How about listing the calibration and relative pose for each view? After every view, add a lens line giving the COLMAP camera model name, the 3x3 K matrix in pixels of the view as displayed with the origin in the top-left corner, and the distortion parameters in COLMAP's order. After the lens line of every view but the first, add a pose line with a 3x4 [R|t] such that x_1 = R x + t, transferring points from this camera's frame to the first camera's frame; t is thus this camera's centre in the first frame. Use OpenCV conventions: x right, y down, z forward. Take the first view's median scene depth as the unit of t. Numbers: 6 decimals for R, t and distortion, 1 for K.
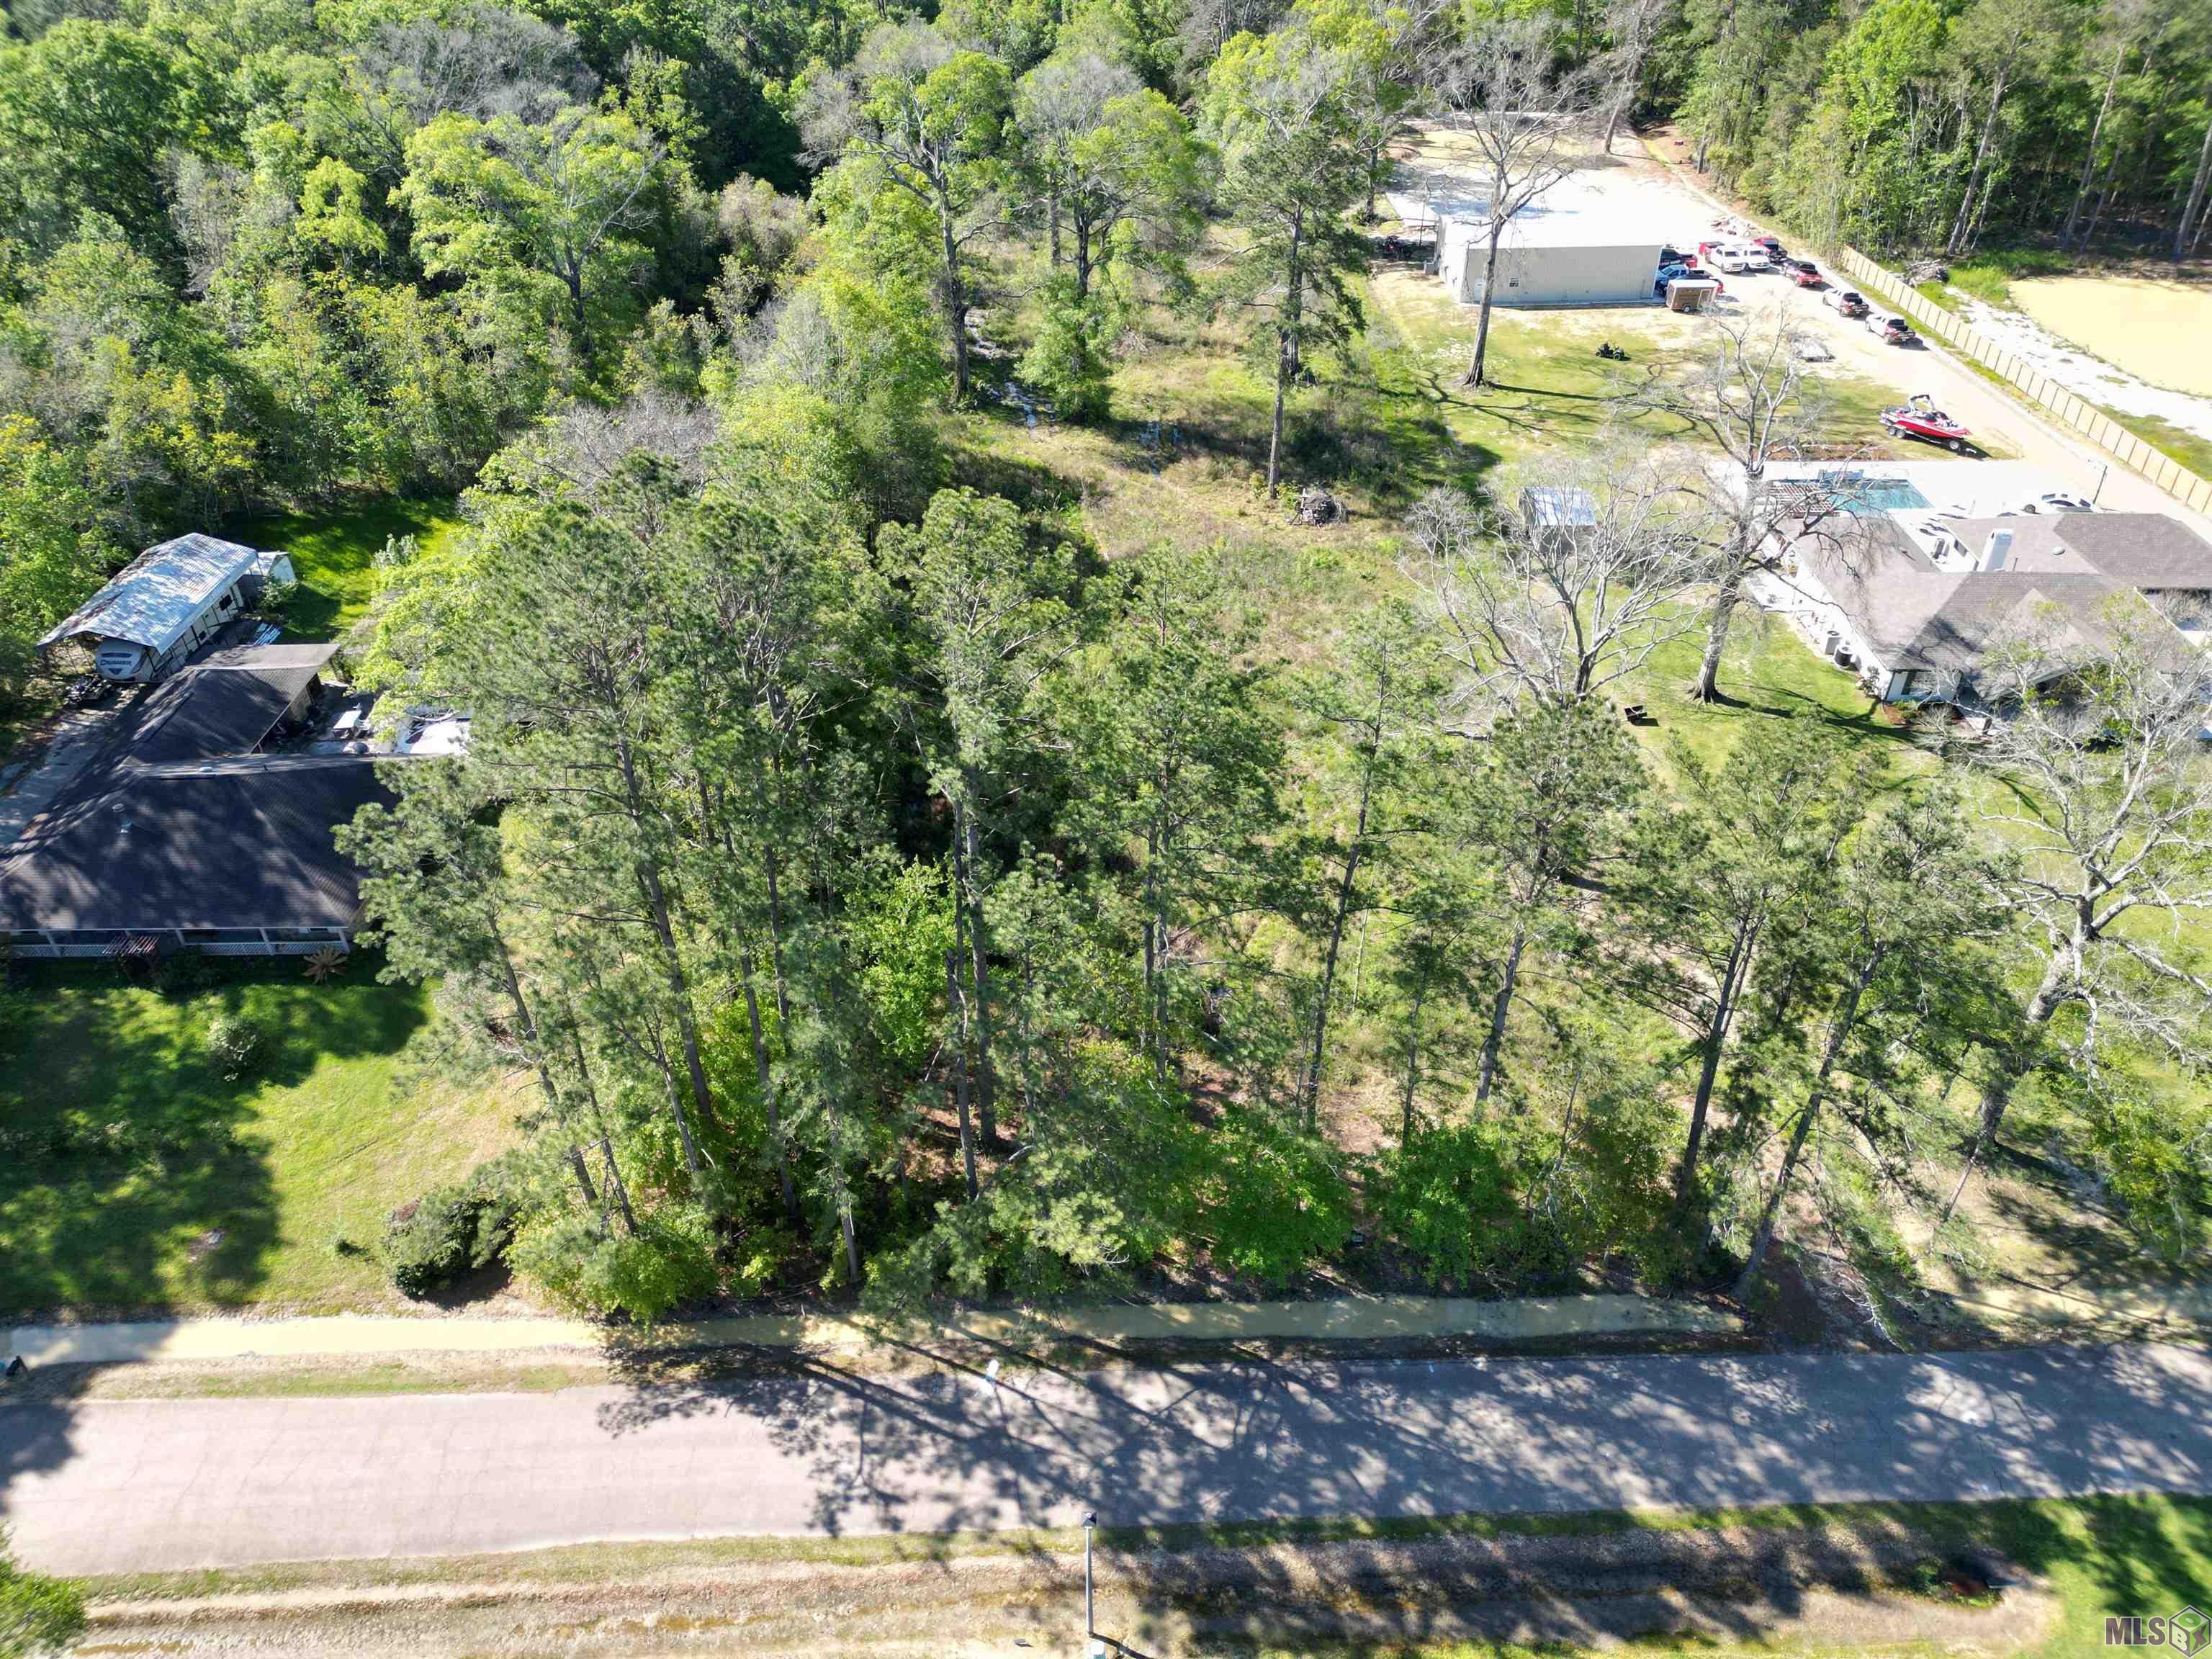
lens RADIAL K [[1610.3, 0, 1098.0], [0, 1610.3, 832.2], [0, 0, 1]] dist [0.050441, -0.036761]
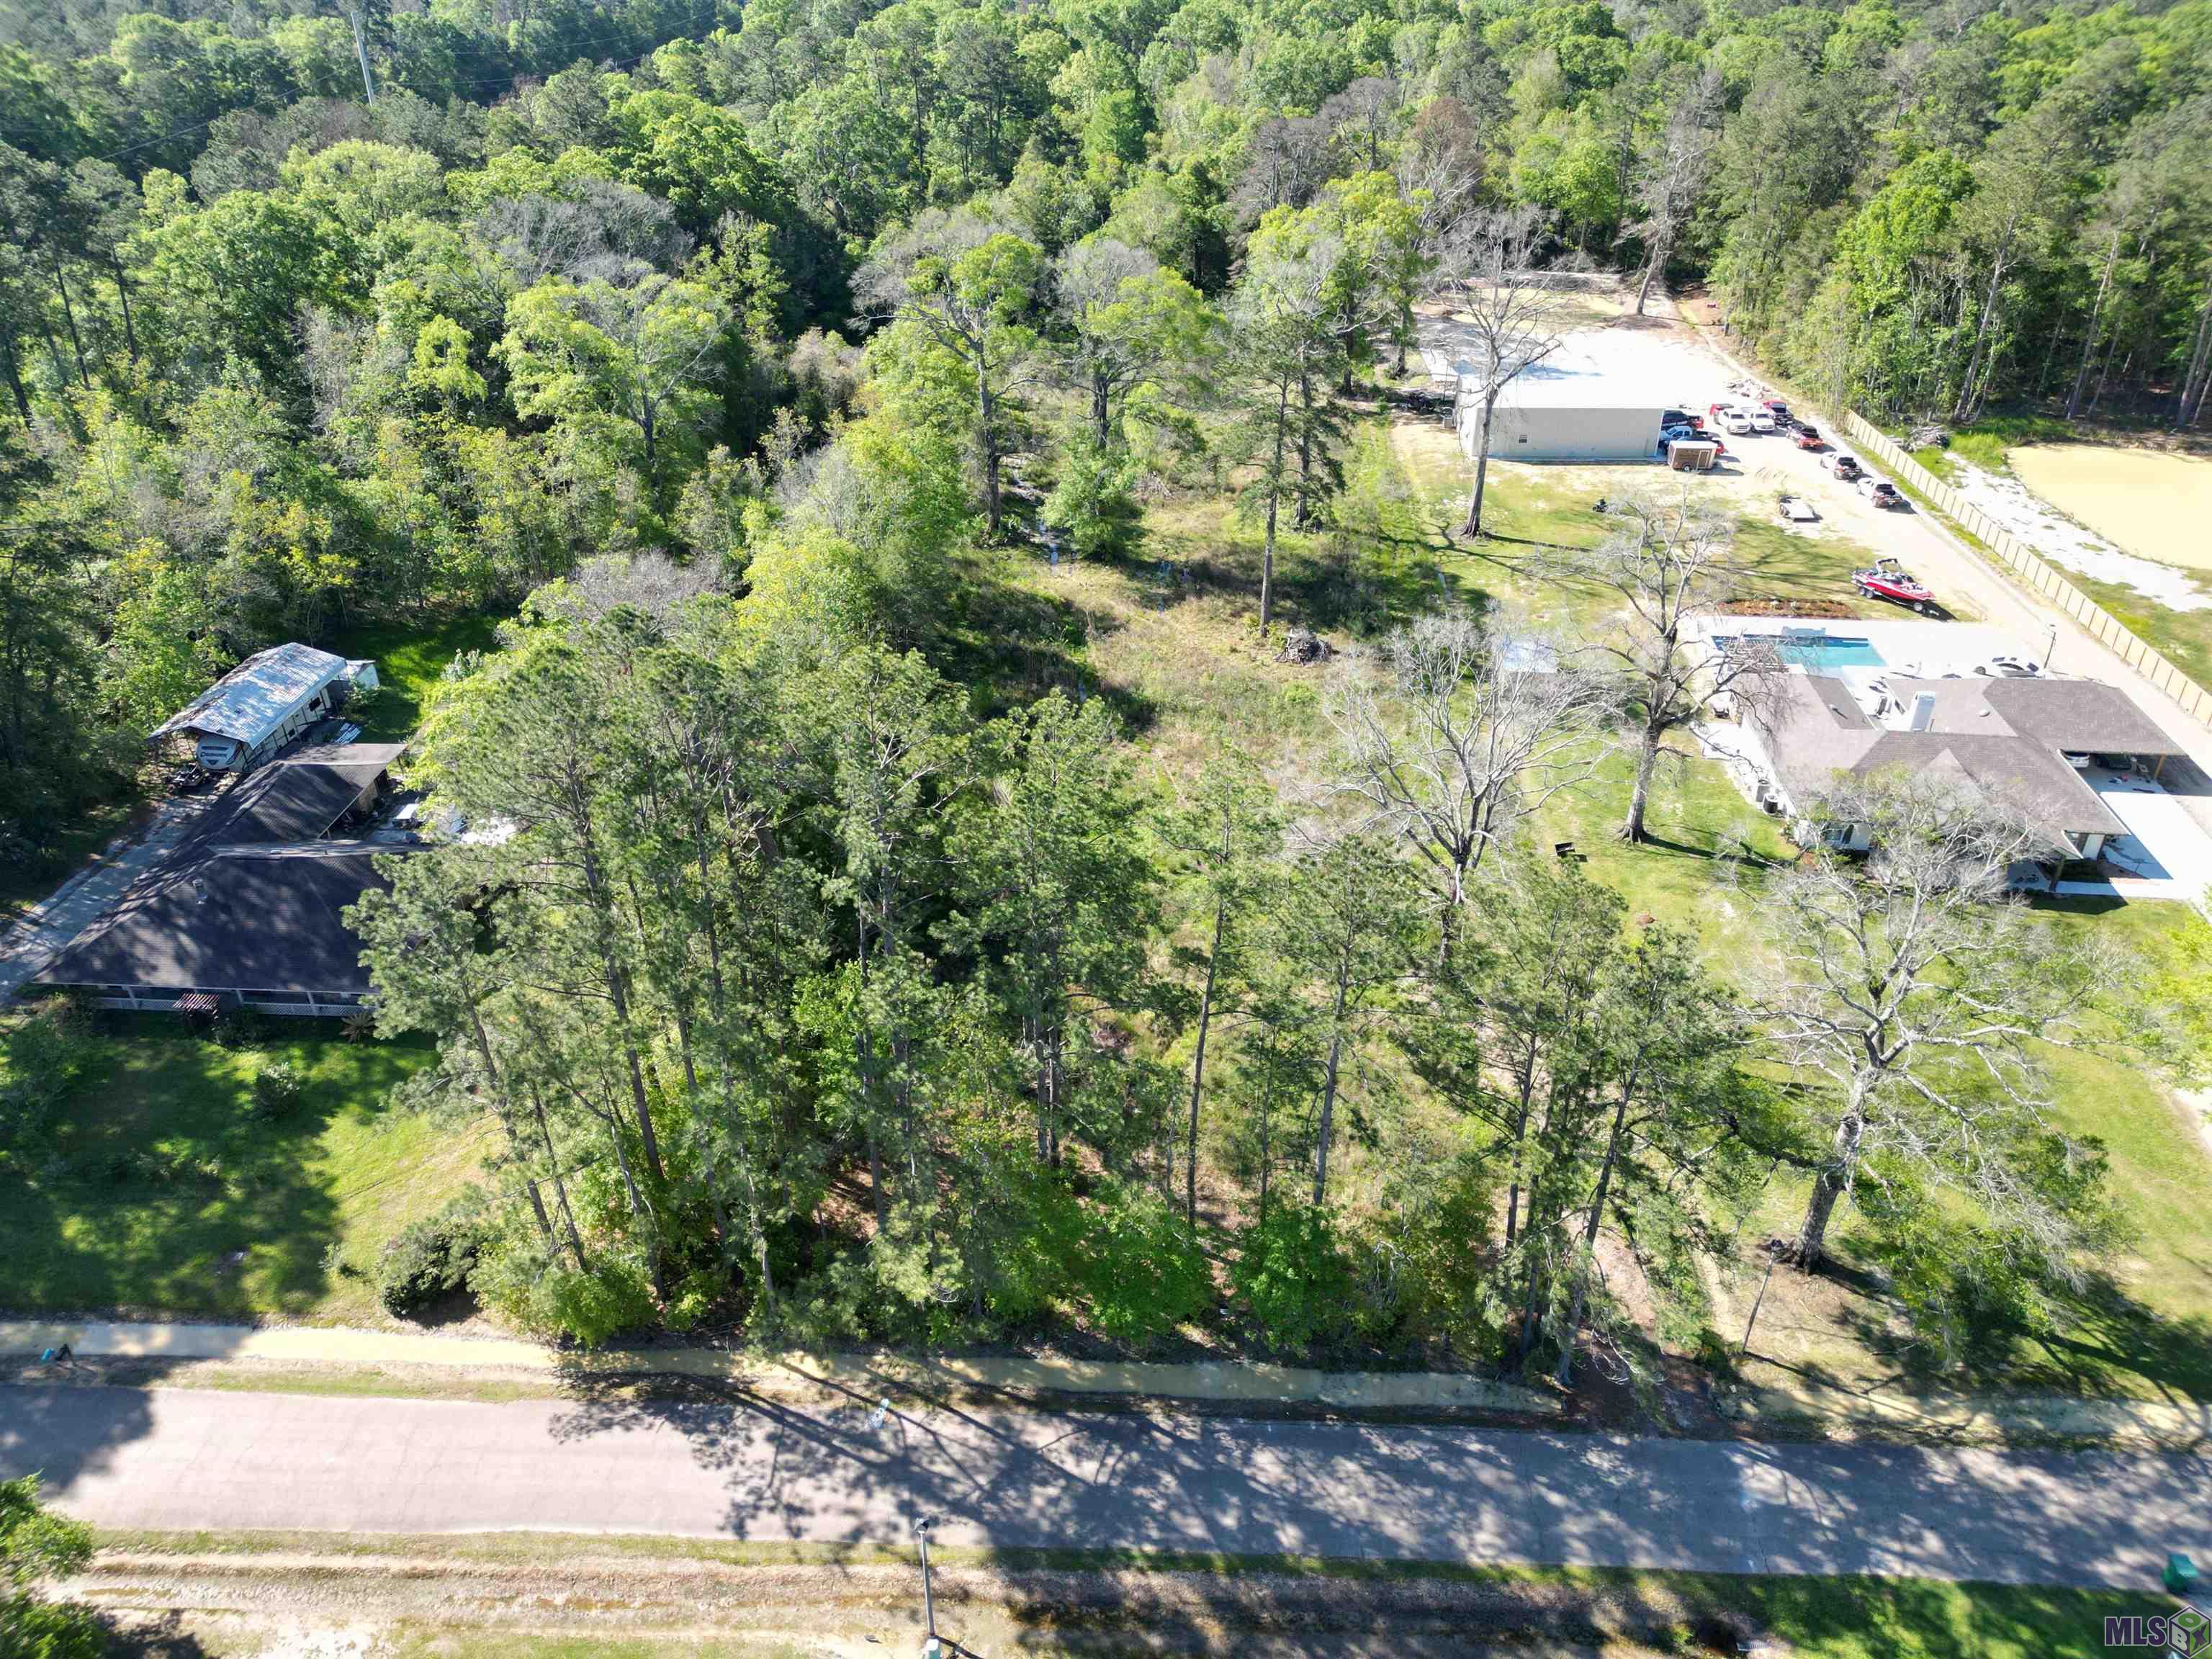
lens RADIAL K [[1610.3, 0, 1098.0], [0, 1610.3, 832.2], [0, 0, 1]] dist [0.050441, -0.036761]
pose [[0.997303, 0.038118, -0.062712, 0.070795], [-0.042144, 0.997048, -0.064188, -0.001800], [0.060080, 0.066658, 0.995965, -0.076480]]
